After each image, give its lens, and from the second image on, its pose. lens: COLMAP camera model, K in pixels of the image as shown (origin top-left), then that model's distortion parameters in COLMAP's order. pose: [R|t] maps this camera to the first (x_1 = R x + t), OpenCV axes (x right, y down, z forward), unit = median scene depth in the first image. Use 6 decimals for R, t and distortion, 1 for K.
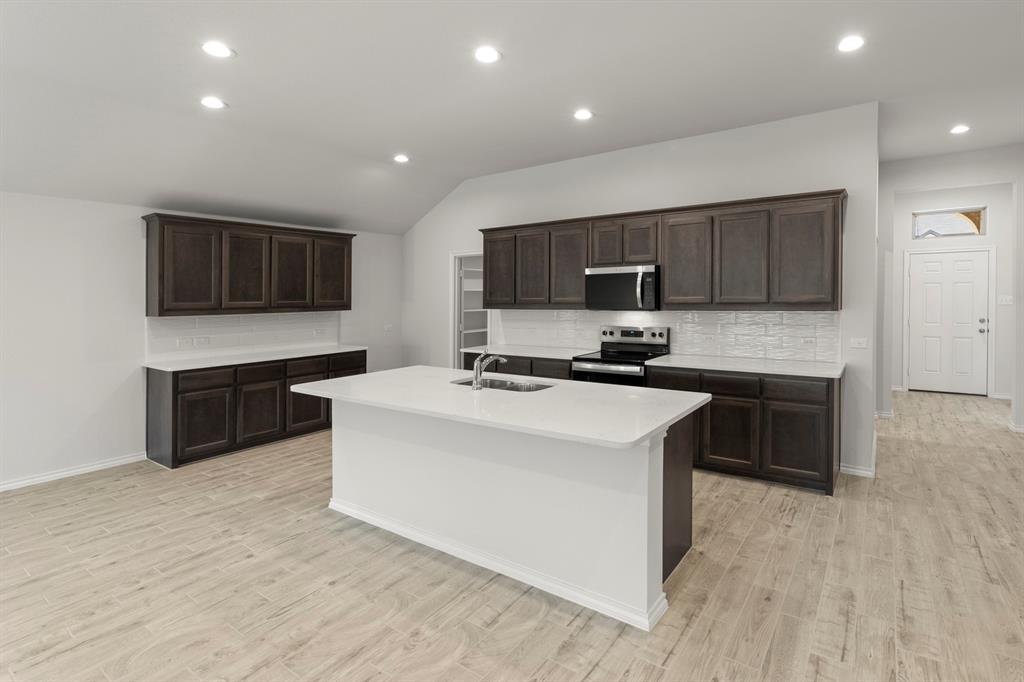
lens RADIAL K [[482.7, 0, 596.6], [0, 482.7, 293.3], [0, 0, 1]] dist [0.001995, -0.002518]
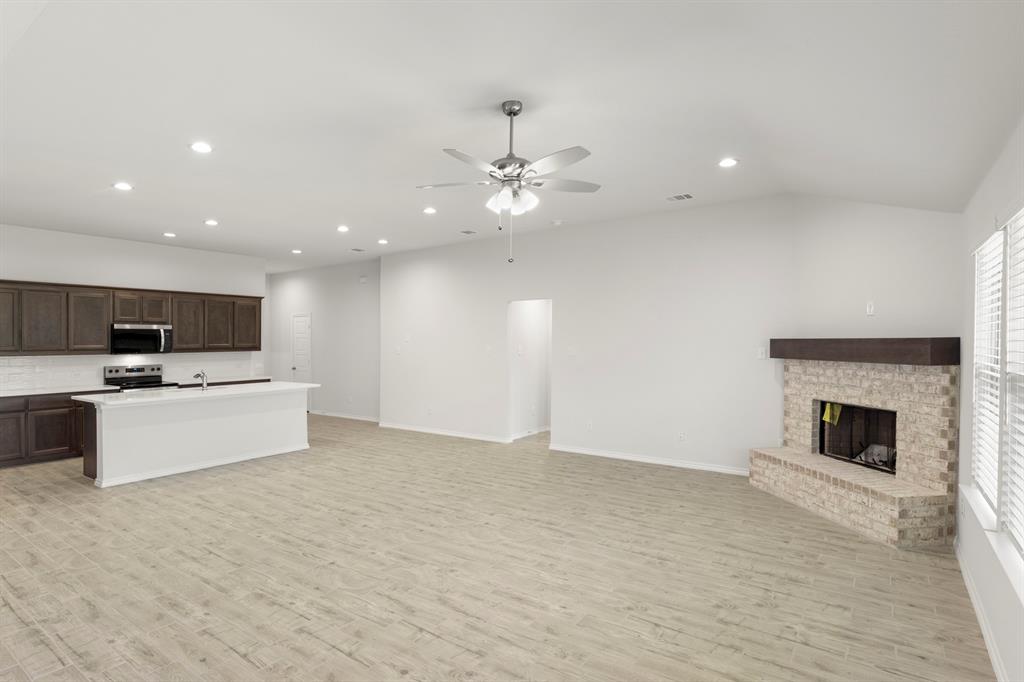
lens RADIAL K [[498.9, 0, 501.3], [0, 498.9, 327.6], [0, 0, 1]] dist [-0.012960, 0.003338]
pose [[0.059678, 0.035106, 0.997600, -1.538021], [0.003573, 0.999367, -0.035382, 0.013749], [-0.998211, 0.005676, 0.059515, -0.229848]]
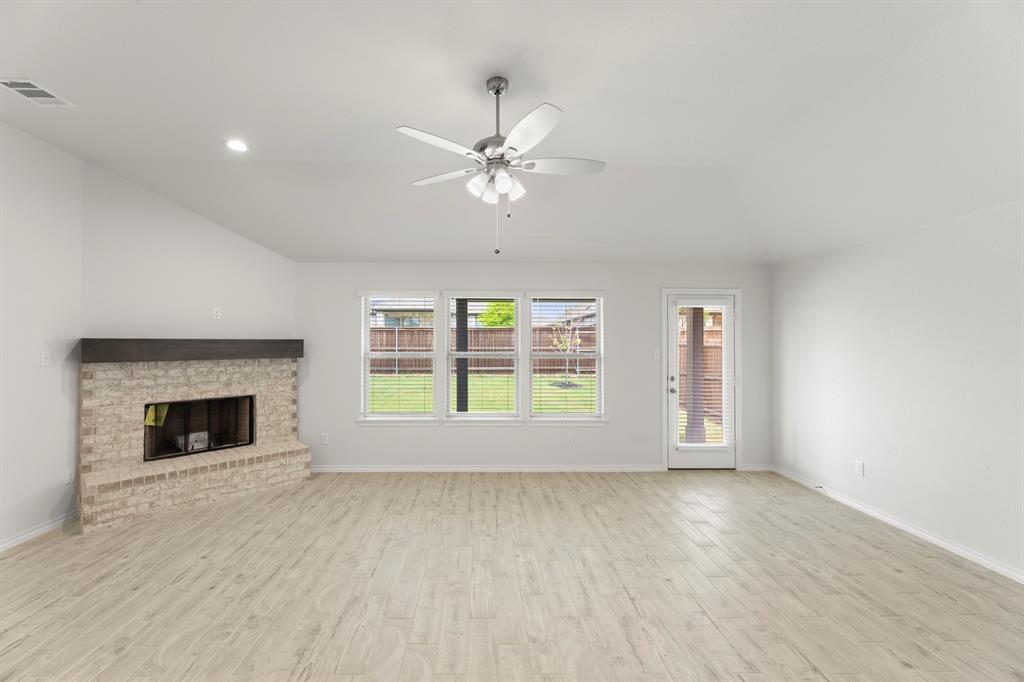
lens RADIAL K [[411.8, 0, 488.3], [0, 411.8, 330.2], [0, 0, 1]] dist [-0.005108, 0.000400]
pose [[-0.845913, -0.006799, -0.533278, -0.513890], [0.005828, 0.999741, -0.021991, 0.005513], [0.533289, -0.021711, -0.845654, 0.256267]]
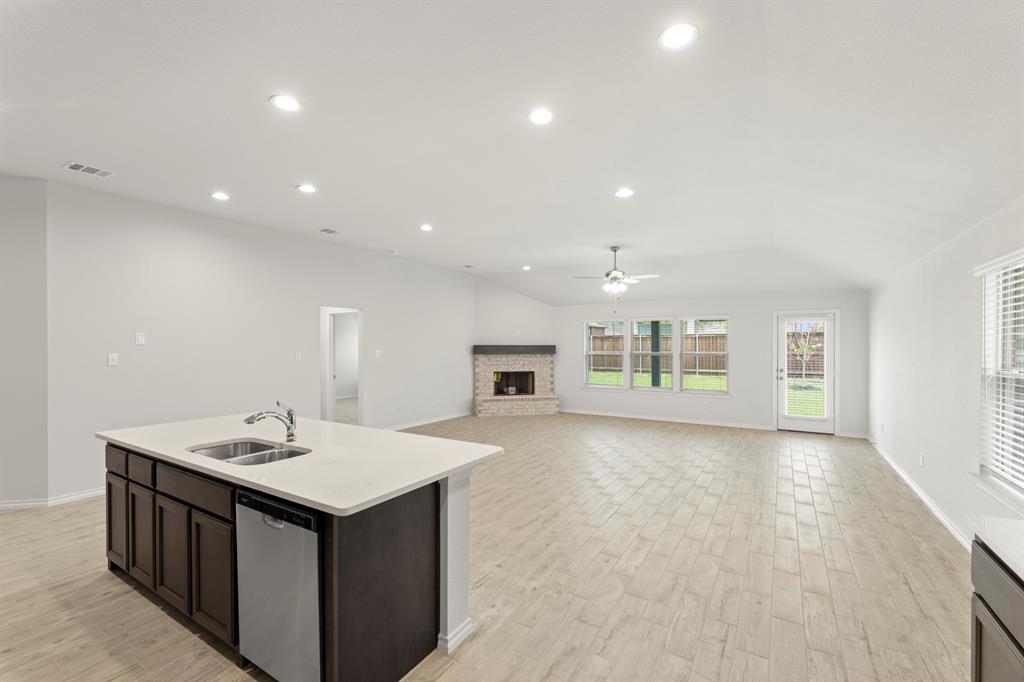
lens RADIAL K [[419.2, 0, 497.1], [0, 419.2, 344.4], [0, 0, 1]] dist [-0.000740, -0.000805]
pose [[-0.998835, 0.009580, 0.047301, -0.480746], [0.009178, 0.999920, -0.008704, 0.018655], [-0.047380, -0.008260, -0.998843, 1.250642]]
